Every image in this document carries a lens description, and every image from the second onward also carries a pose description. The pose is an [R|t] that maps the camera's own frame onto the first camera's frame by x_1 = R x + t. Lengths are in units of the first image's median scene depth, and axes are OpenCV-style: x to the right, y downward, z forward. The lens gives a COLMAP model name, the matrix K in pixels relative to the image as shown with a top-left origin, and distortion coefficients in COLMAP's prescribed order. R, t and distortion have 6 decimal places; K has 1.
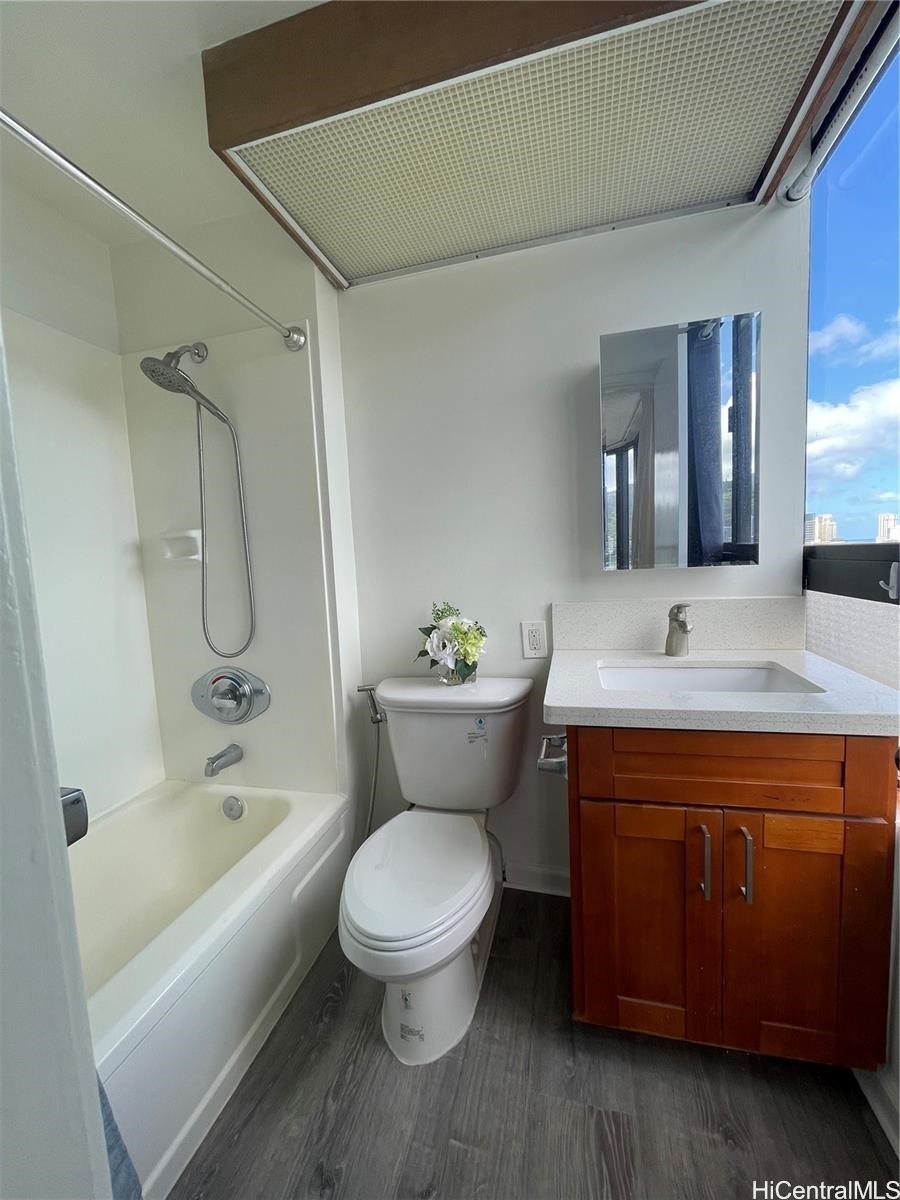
lens RADIAL K [[484.2, 0, 451.1], [0, 484.2, 599.1], [0, 0, 1]] dist [-0.001287, 0.000132]
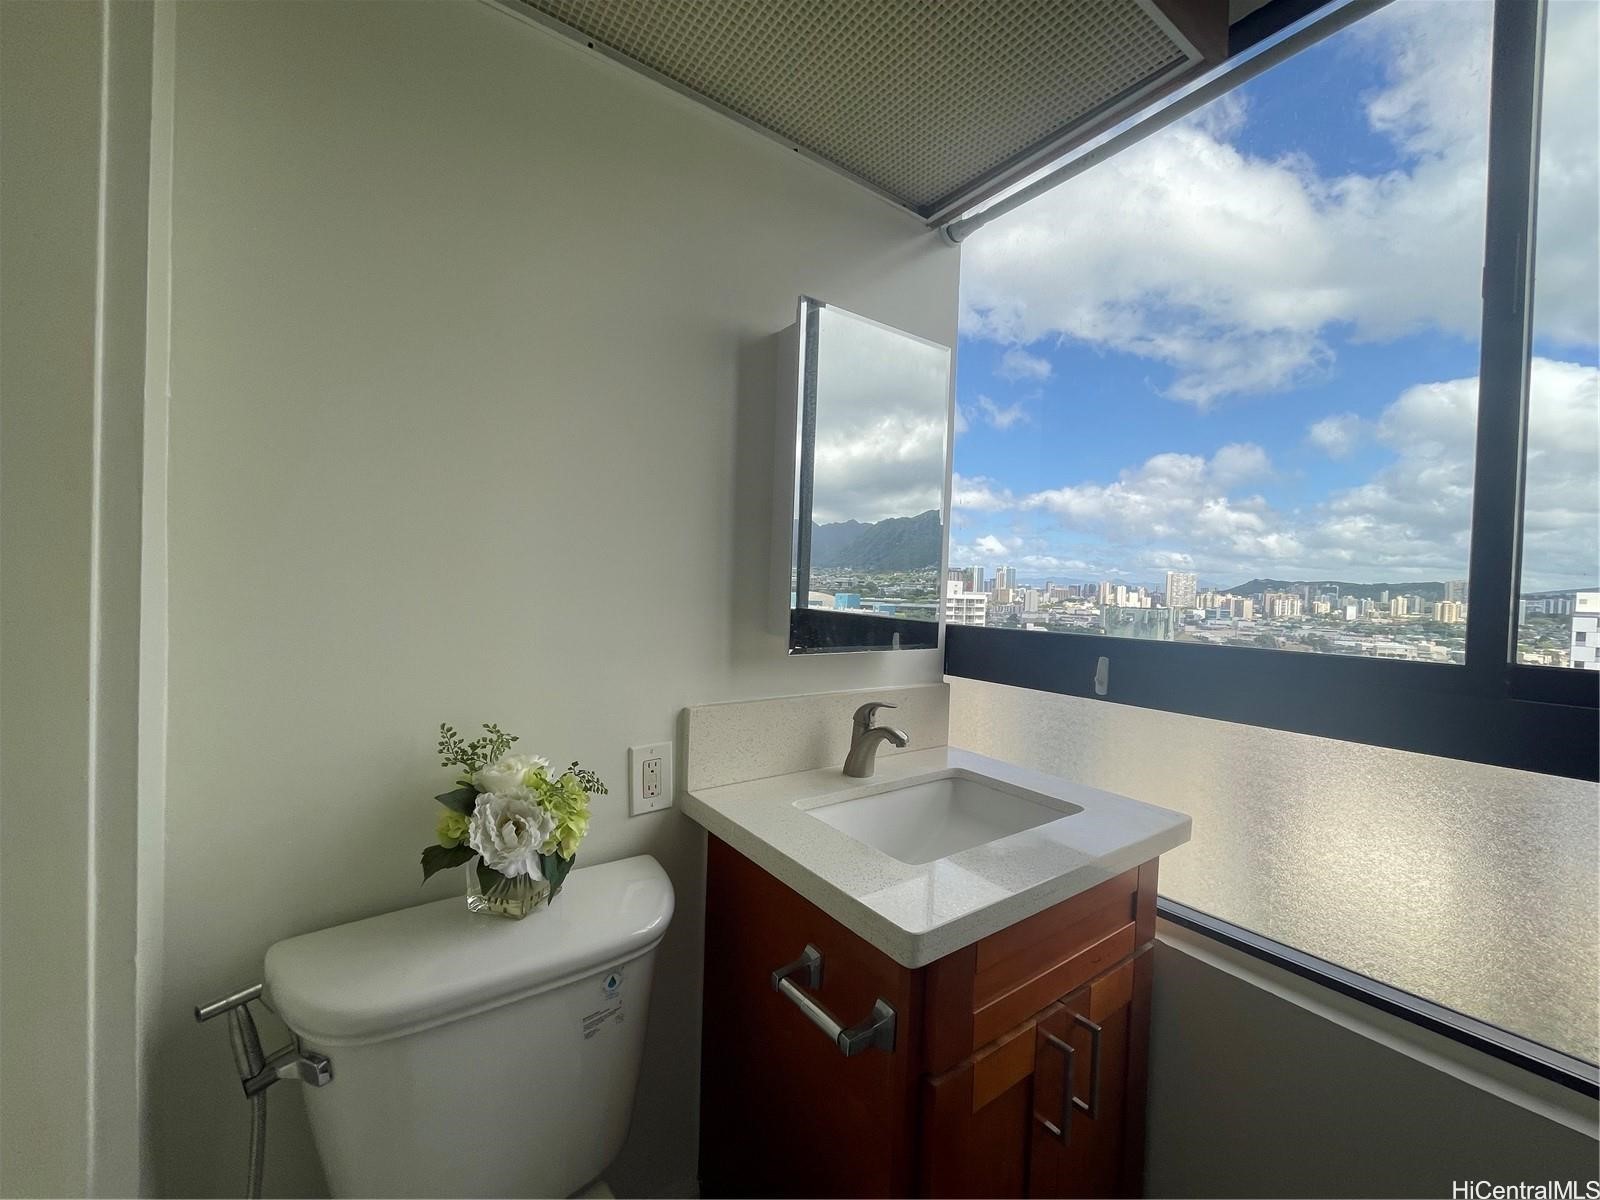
lens RADIAL K [[645.7, 0, 797.4], [0, 645.7, 600.0], [0, 0, 1]] dist [-0.001287, 0.000132]
pose [[0.649359, 0.055769, 0.758434, -0.300126], [0.008350, 0.996724, -0.080440, -0.059135], [-0.760436, 0.058567, 0.646767, 0.417836]]
